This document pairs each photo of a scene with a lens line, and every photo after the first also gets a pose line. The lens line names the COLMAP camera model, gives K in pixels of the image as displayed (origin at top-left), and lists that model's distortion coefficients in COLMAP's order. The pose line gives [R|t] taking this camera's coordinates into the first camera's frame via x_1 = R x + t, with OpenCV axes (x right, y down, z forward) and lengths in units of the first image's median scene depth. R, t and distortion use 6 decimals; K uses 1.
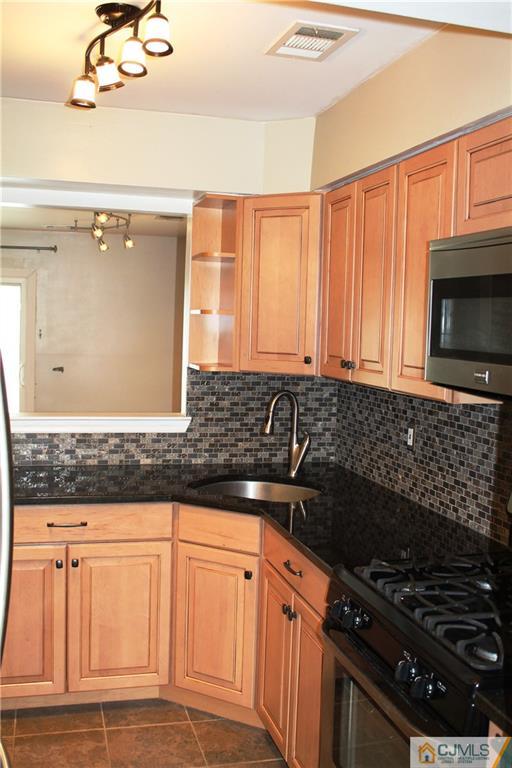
lens RADIAL K [[839.8, 0, 256.0], [0, 839.8, 384.0], [0, 0, 1]] dist [-0.026103, 0.008284]
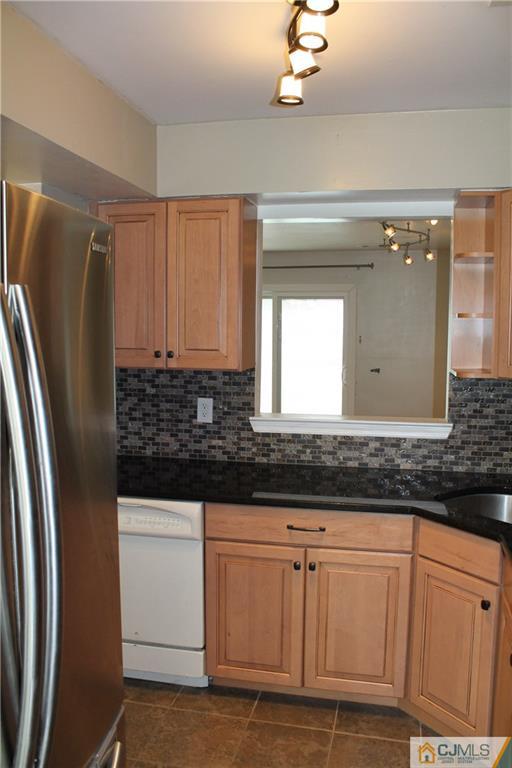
lens RADIAL K [[672.4, 0, 256.0], [0, 672.4, 384.0], [0, 0, 1]] dist [-0.163241, 0.170129]
pose [[0.889491, 0.016334, -0.456660, 0.072297], [-0.012990, 0.999861, 0.010461, -0.012318], [0.456768, -0.003373, 0.889580, 0.212339]]
